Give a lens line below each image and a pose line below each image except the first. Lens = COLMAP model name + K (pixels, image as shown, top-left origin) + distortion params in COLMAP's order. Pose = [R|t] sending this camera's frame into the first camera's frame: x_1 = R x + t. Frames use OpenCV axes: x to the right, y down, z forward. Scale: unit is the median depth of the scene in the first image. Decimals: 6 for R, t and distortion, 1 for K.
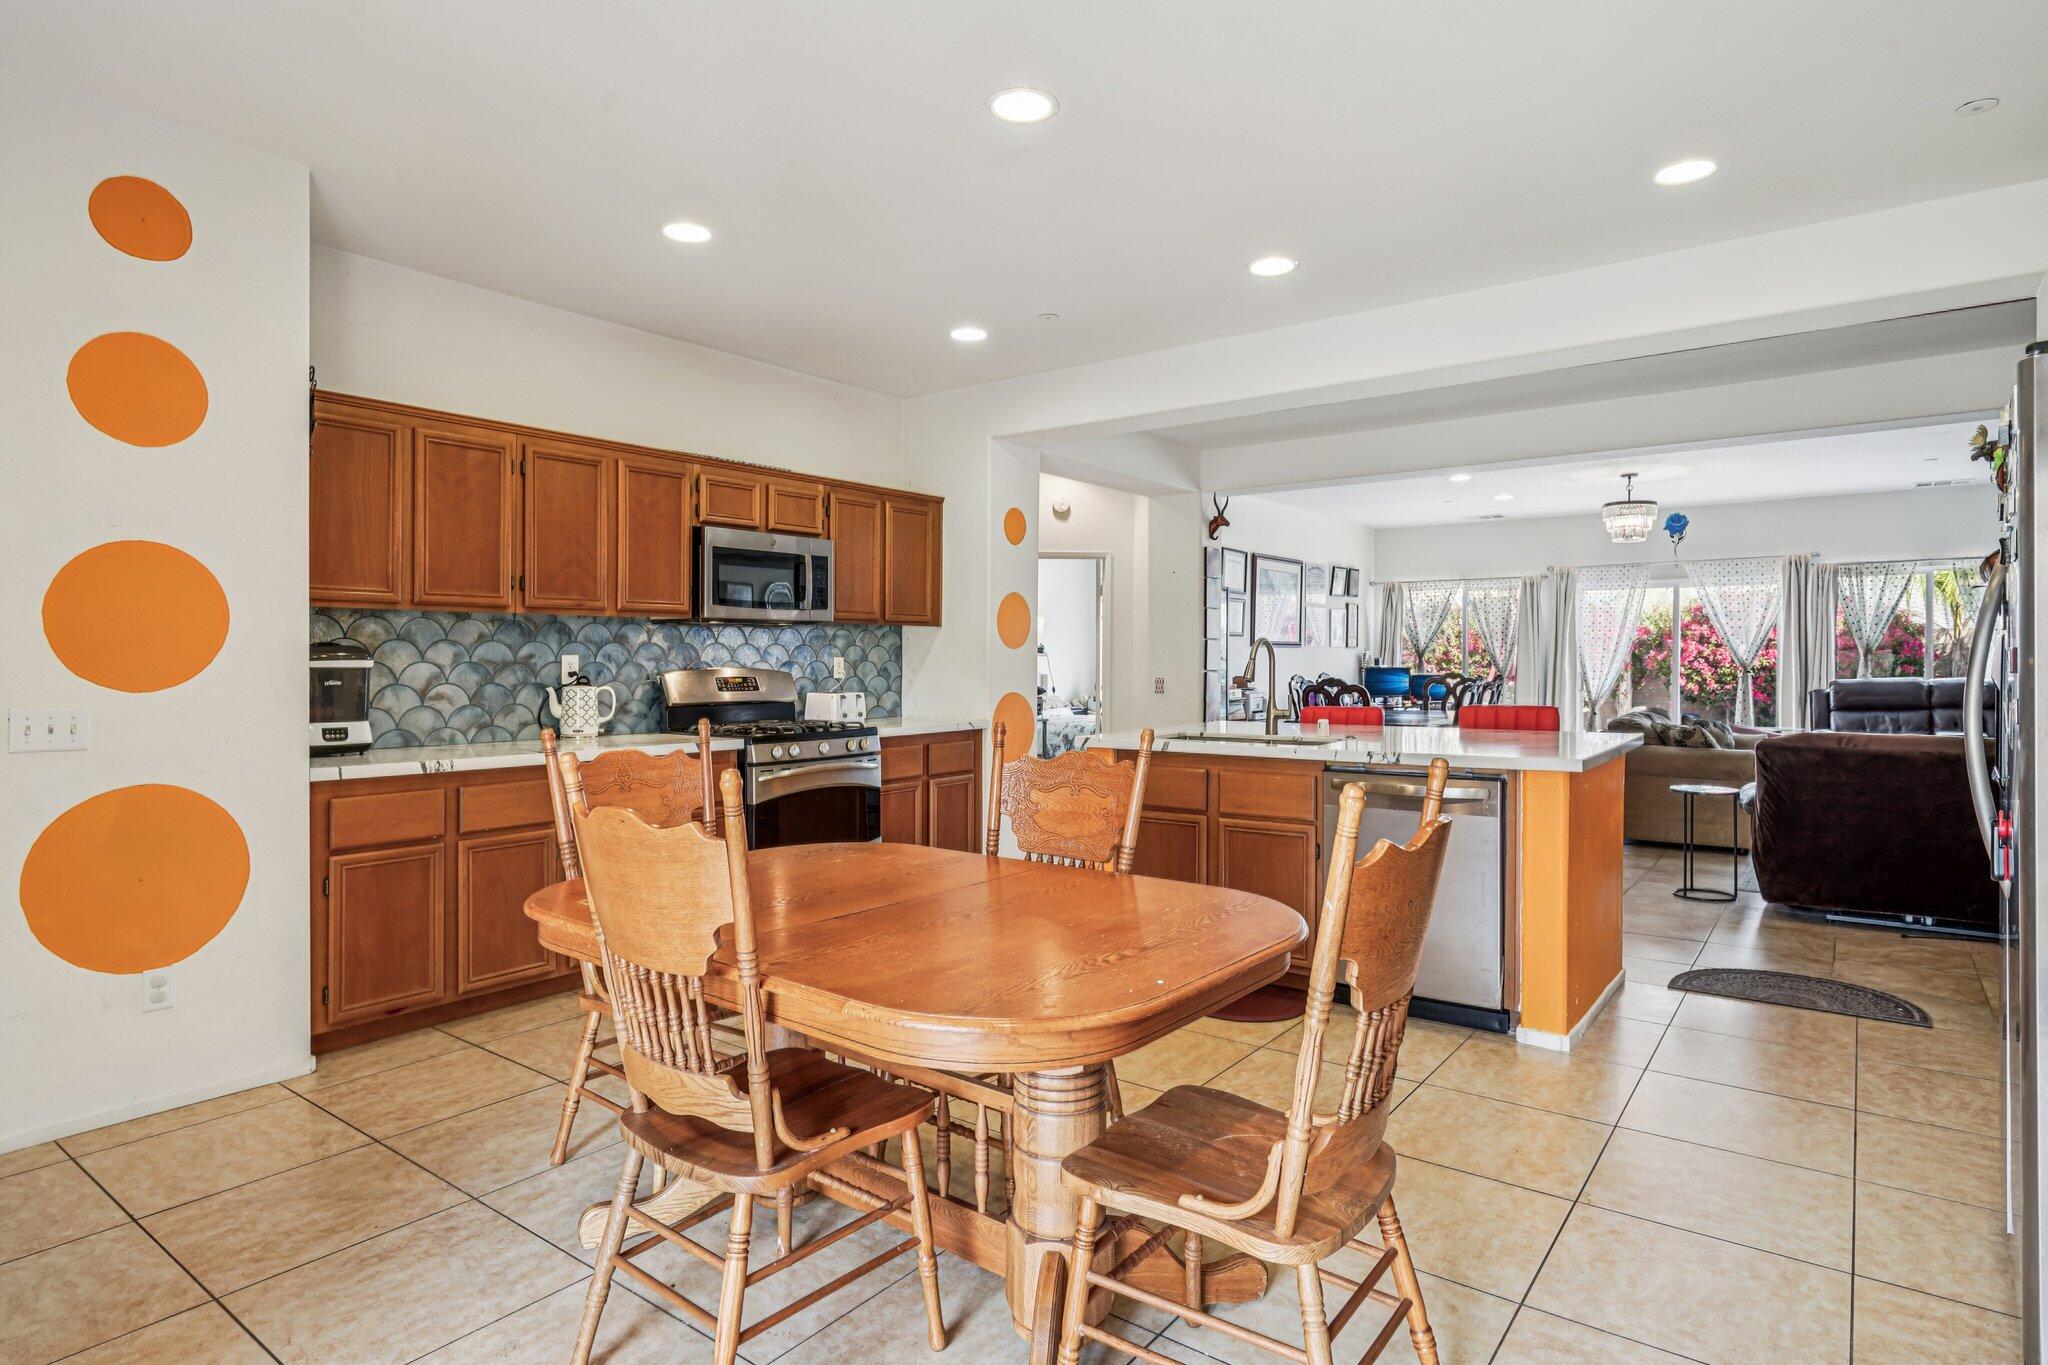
lens RADIAL K [[1109.6, 0, 1018.9], [0, 1109.6, 684.0], [0, 0, 1]] dist [-0.004171, -0.000402]
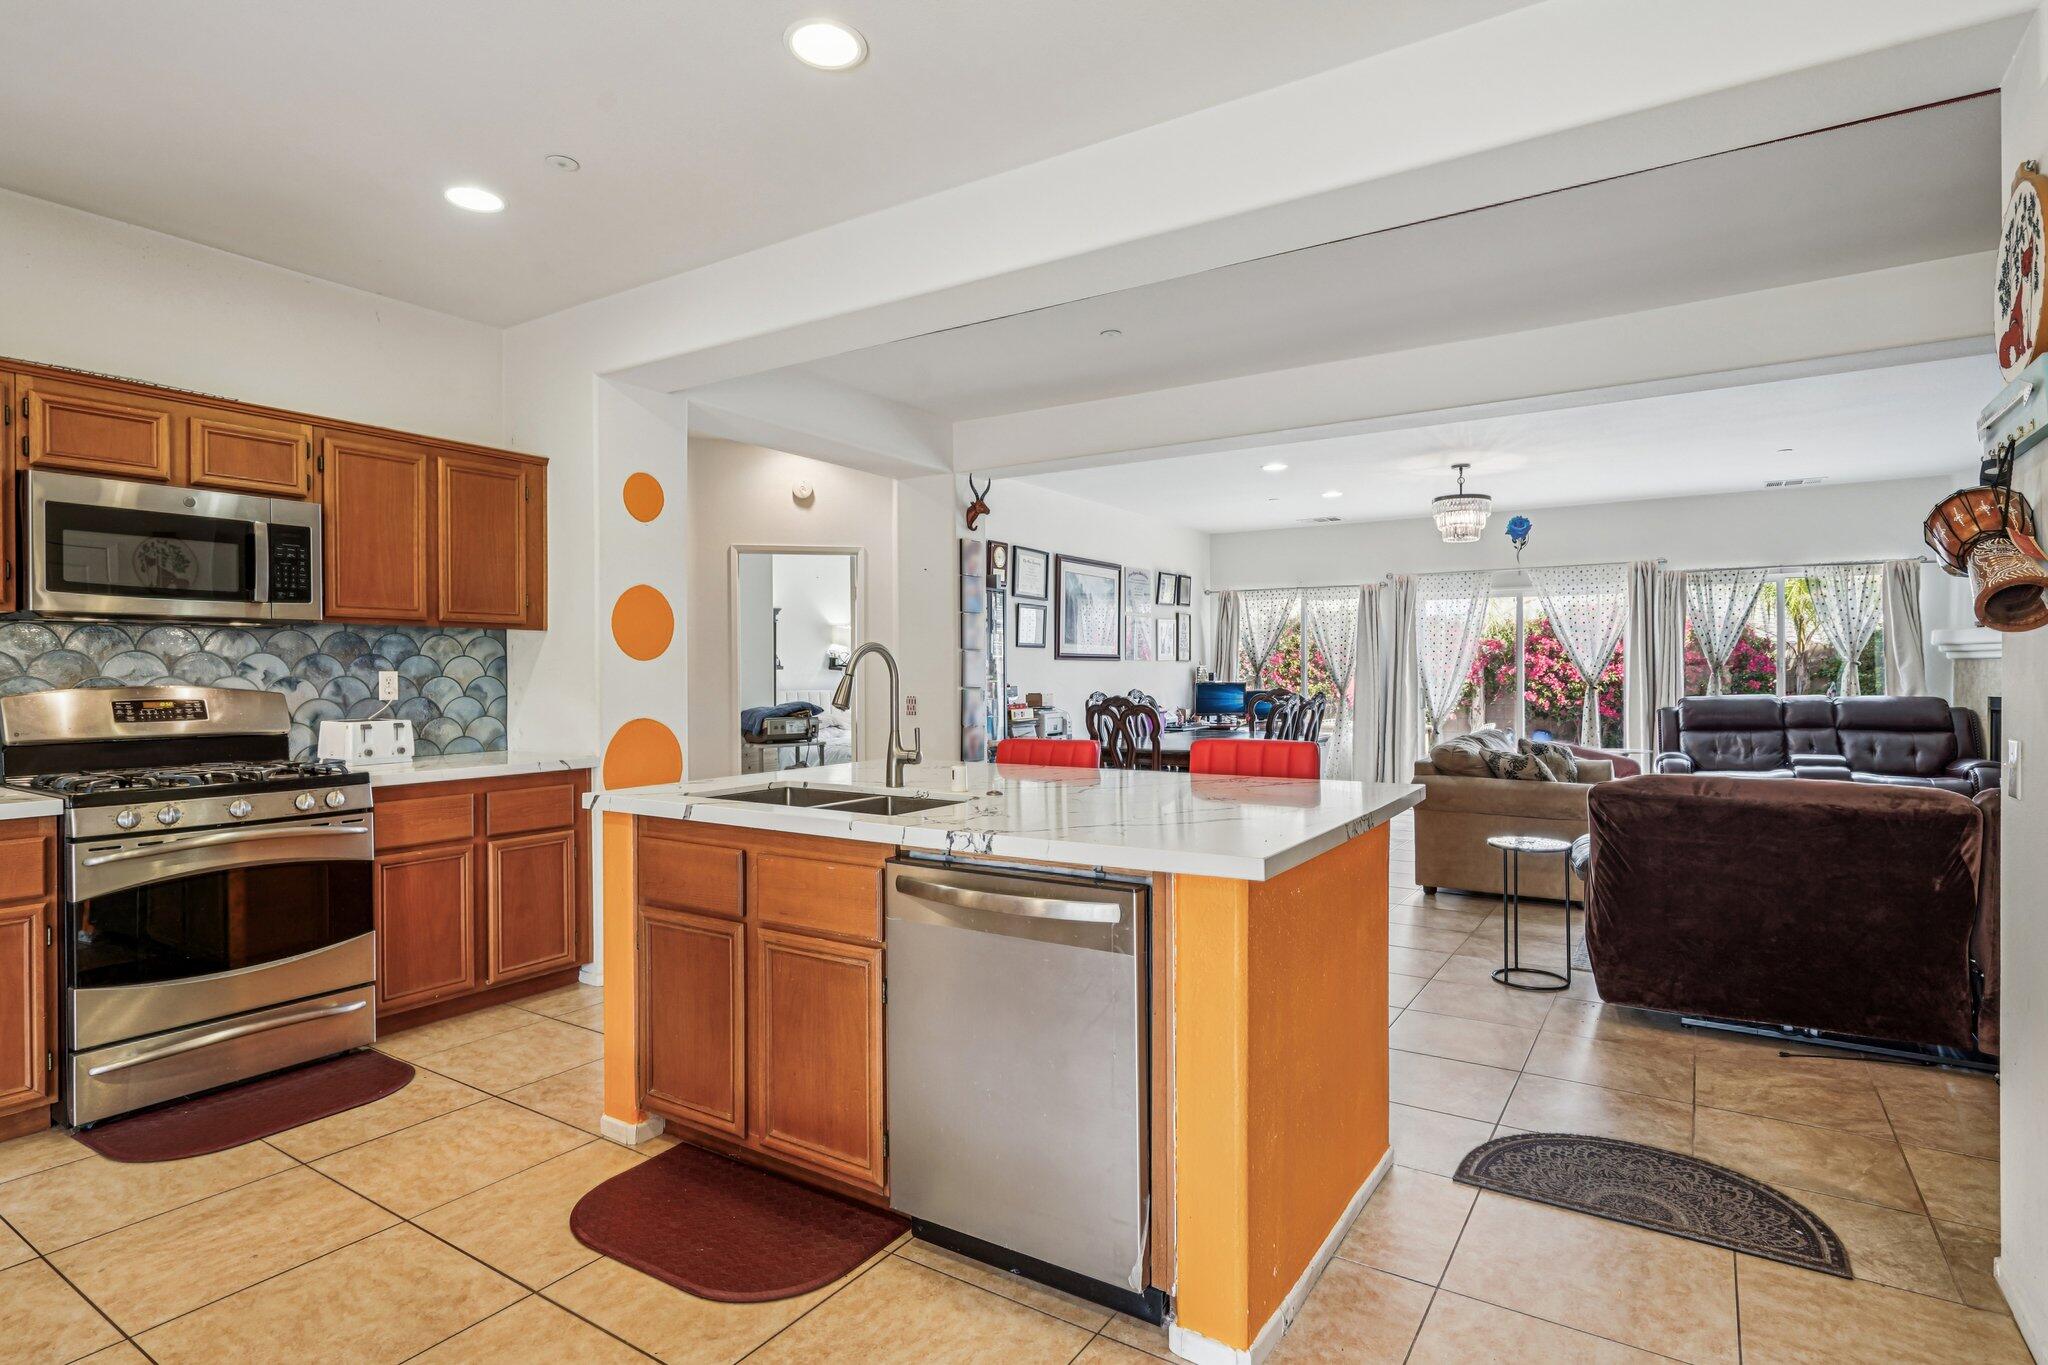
lens RADIAL K [[1055.9, 0, 1015.3], [0, 1055.9, 679.4], [0, 0, 1]] dist [-0.008575, 0.001156]
pose [[0.997400, 0.000452, 0.072063, 0.194600], [0.000735, 0.999864, -0.016453, -0.006955], [-0.072060, 0.016463, 0.997264, 0.271721]]
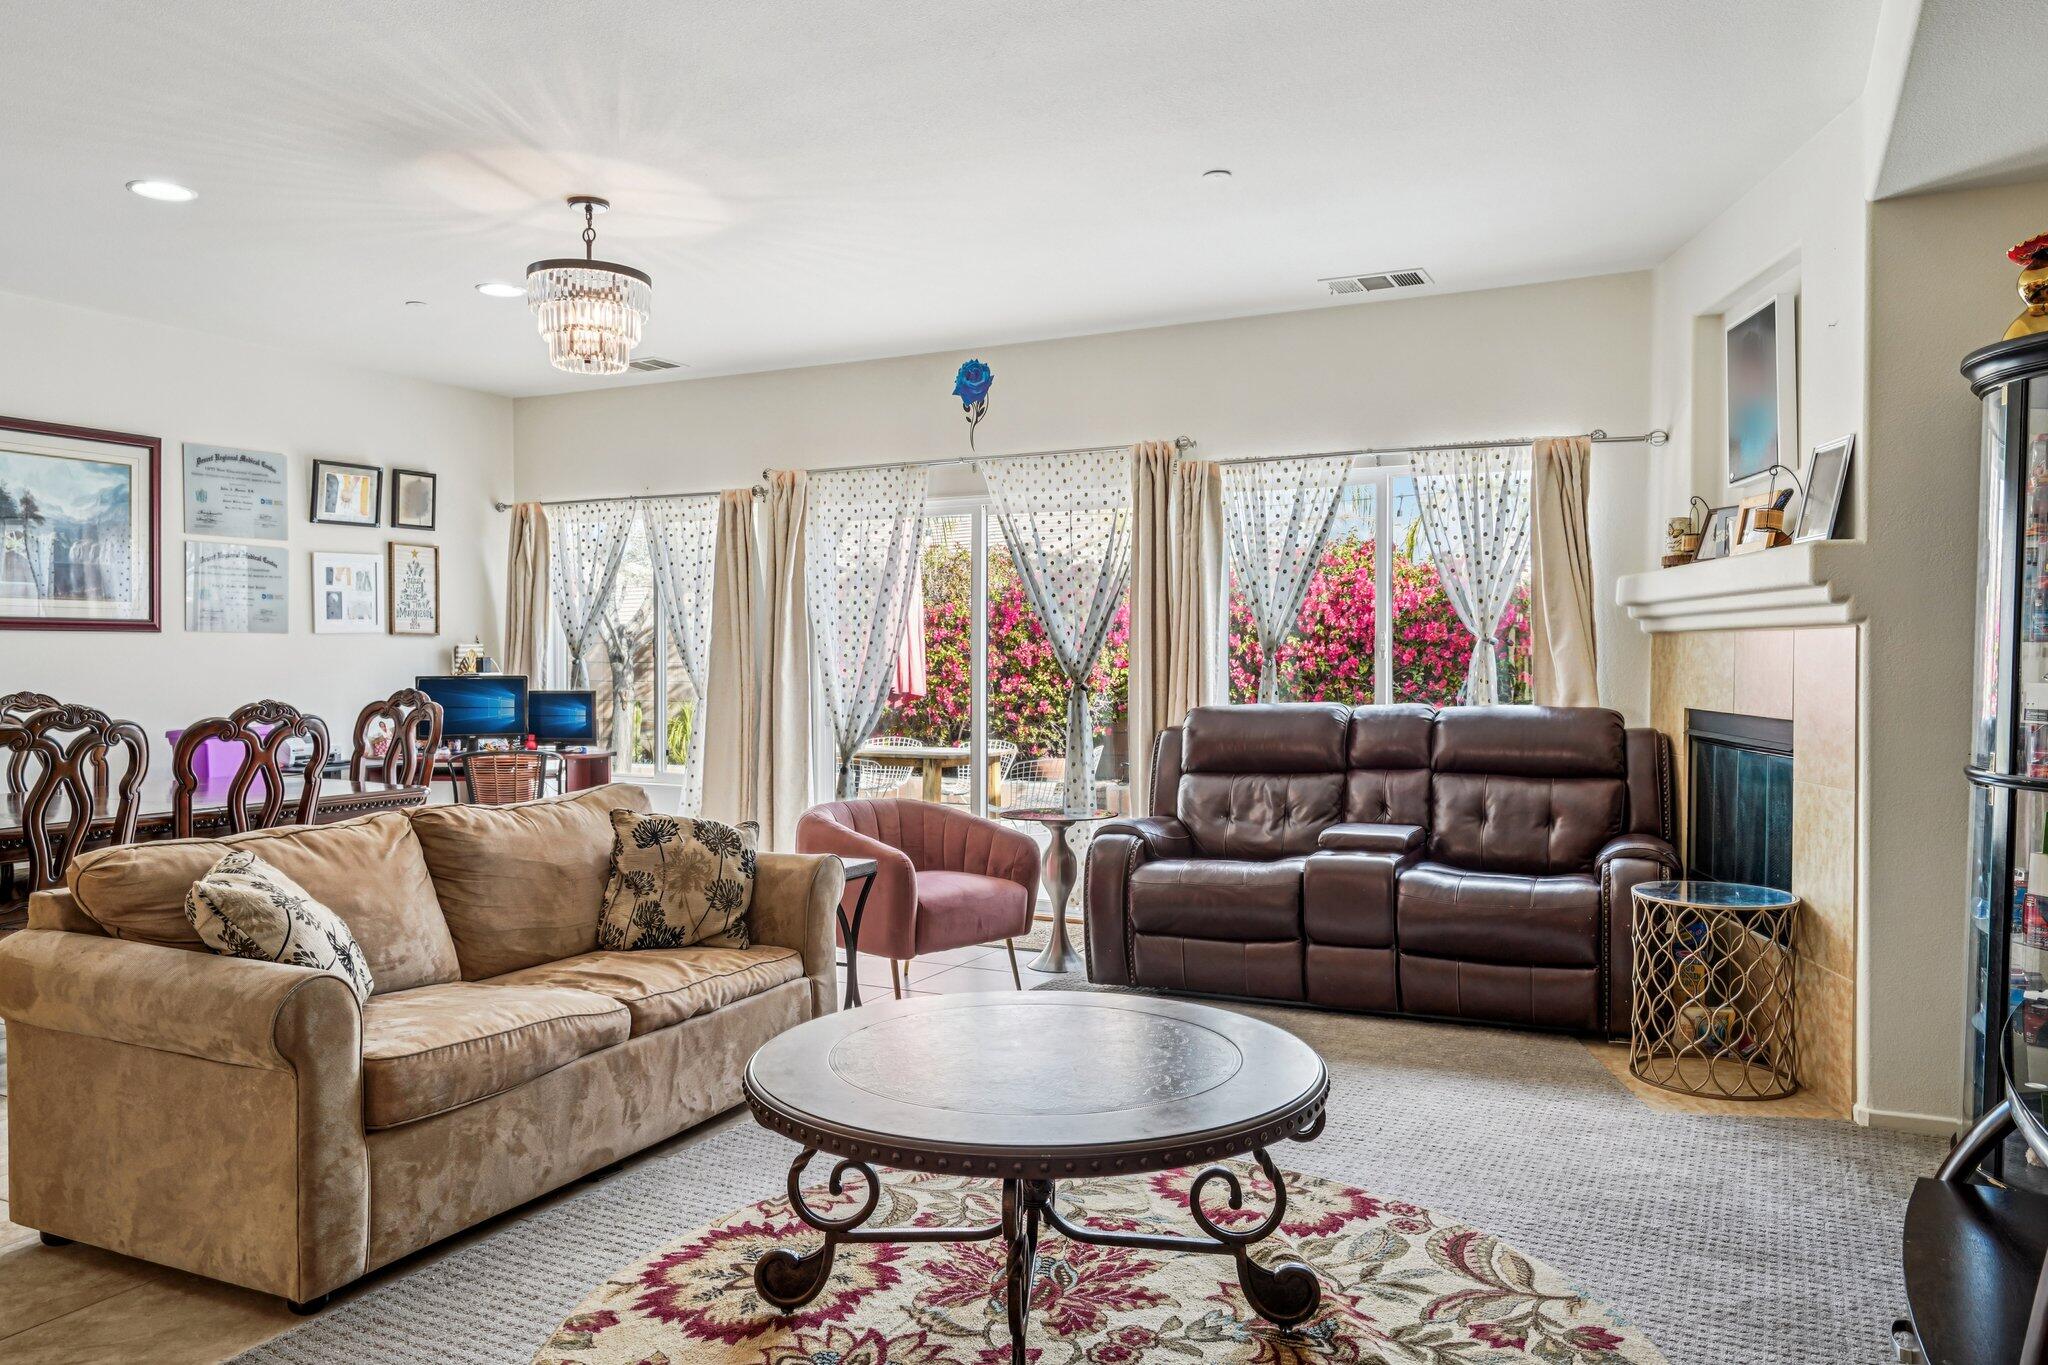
lens RADIAL K [[1458.4, 0, 1034.7], [0, 1458.4, 684.5], [0, 0, 1]] dist [-0.003725, -0.000330]
pose [[0.978624, -0.001995, 0.205650, 0.862909], [0.002658, 0.999992, -0.002950, -0.018100], [-0.205643, 0.003433, 0.978621, 0.654403]]
